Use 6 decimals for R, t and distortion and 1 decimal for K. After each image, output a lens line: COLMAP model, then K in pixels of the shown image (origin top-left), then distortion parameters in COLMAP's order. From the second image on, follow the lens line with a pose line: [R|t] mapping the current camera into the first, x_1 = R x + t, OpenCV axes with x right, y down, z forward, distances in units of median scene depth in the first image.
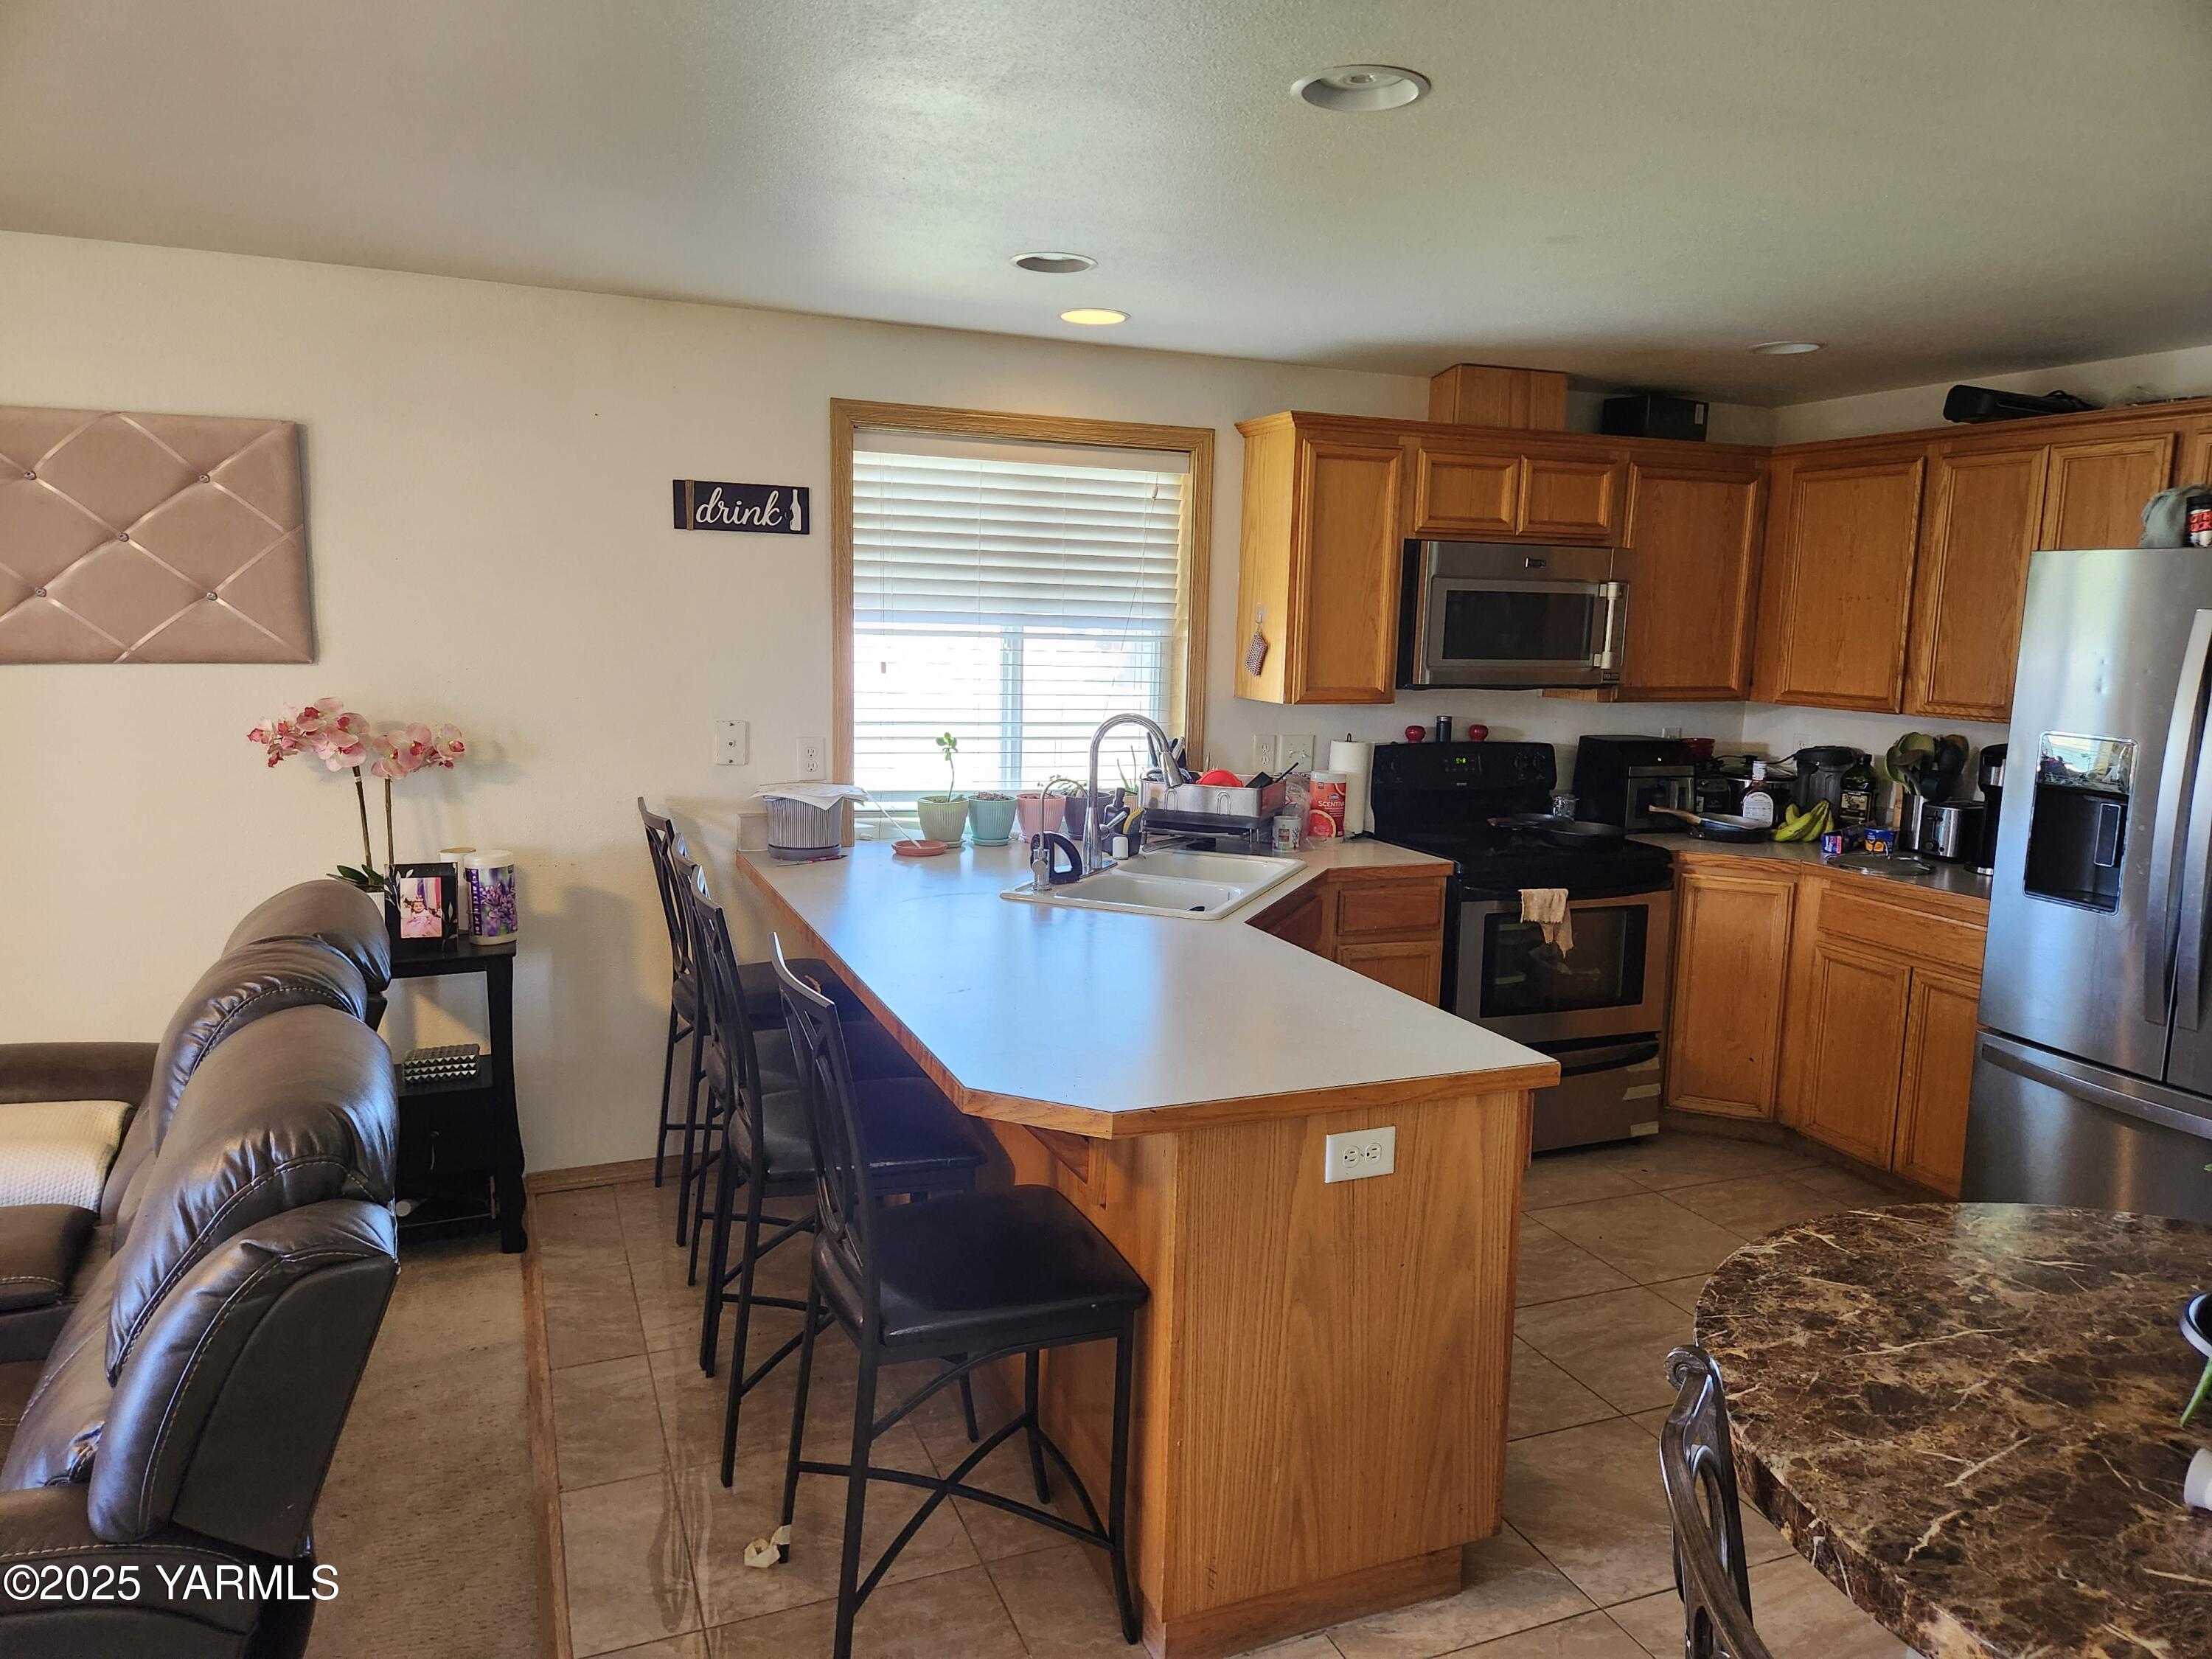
lens RADIAL K [[1487.3, 0, 1106.0], [0, 1487.3, 829.5], [0, 0, 1]] dist [0.061286, 0.000486]
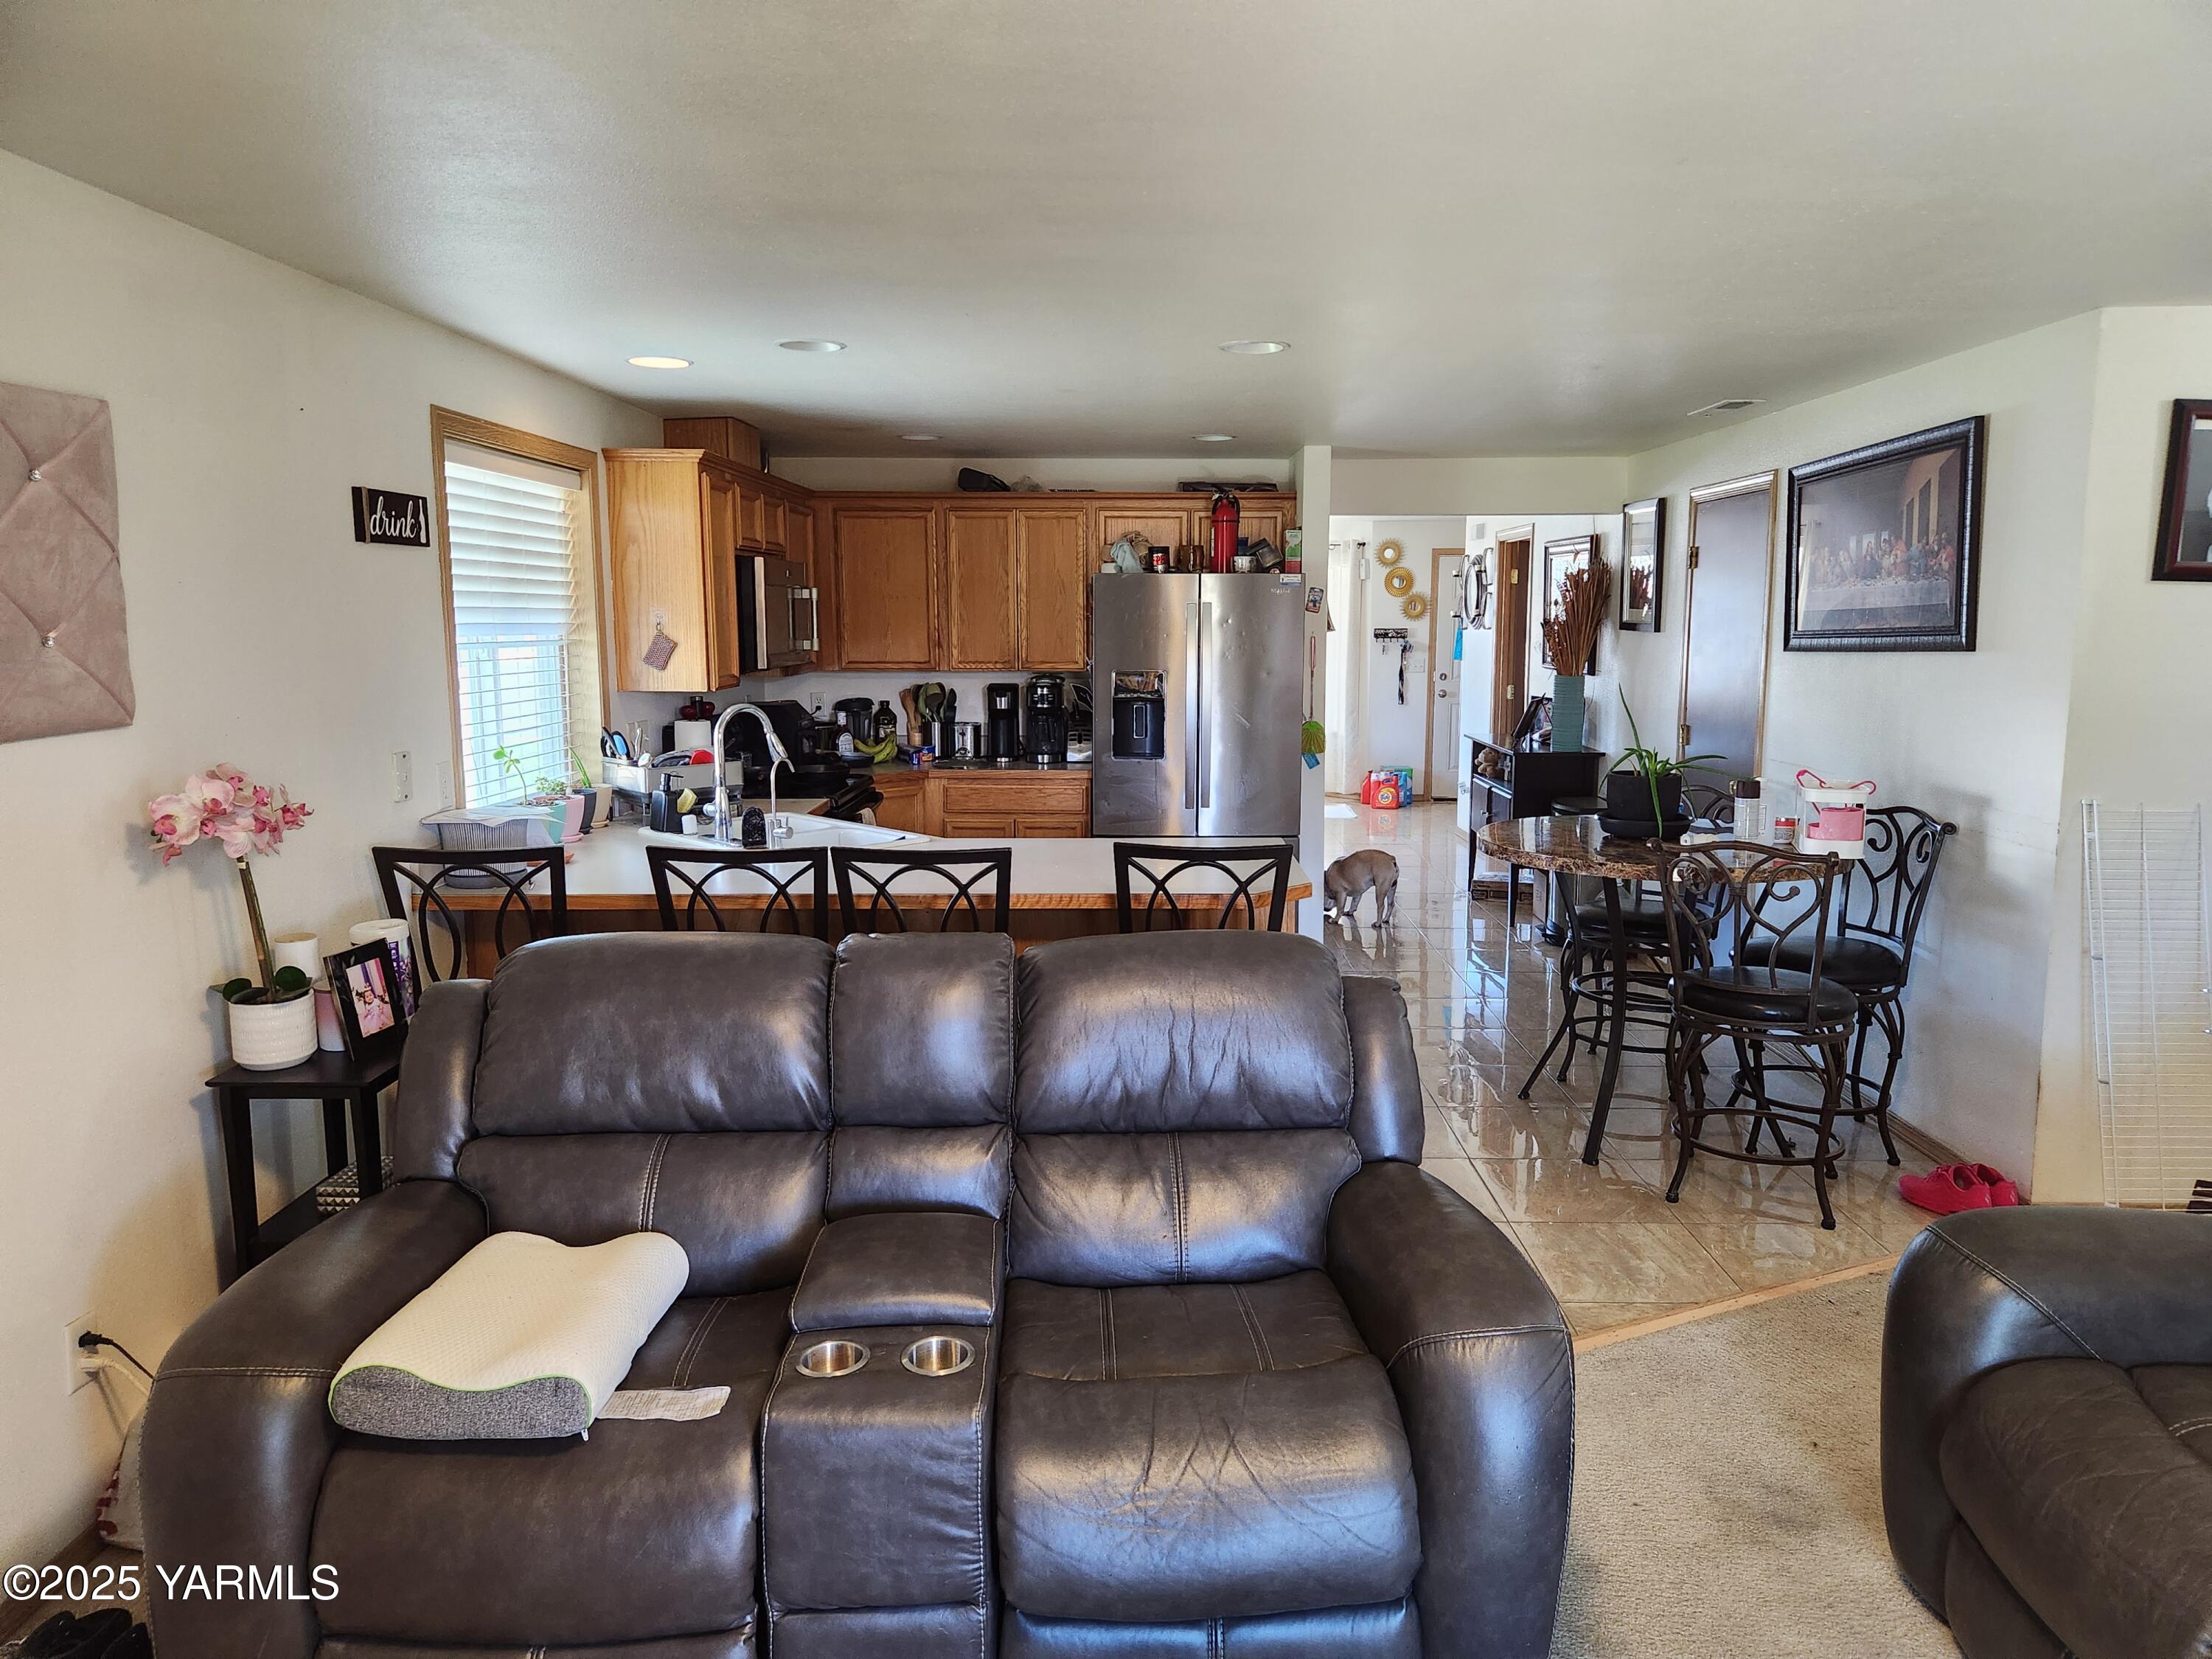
lens RADIAL K [[1487.3, 0, 1106.0], [0, 1487.3, 829.5], [0, 0, 1]] dist [0.061286, 0.000486]
pose [[0.396287, -0.160595, 0.903972, -0.921036], [0.147876, 0.982893, 0.109789, -0.064103], [-0.906140, 0.090168, 0.413256, 0.237329]]
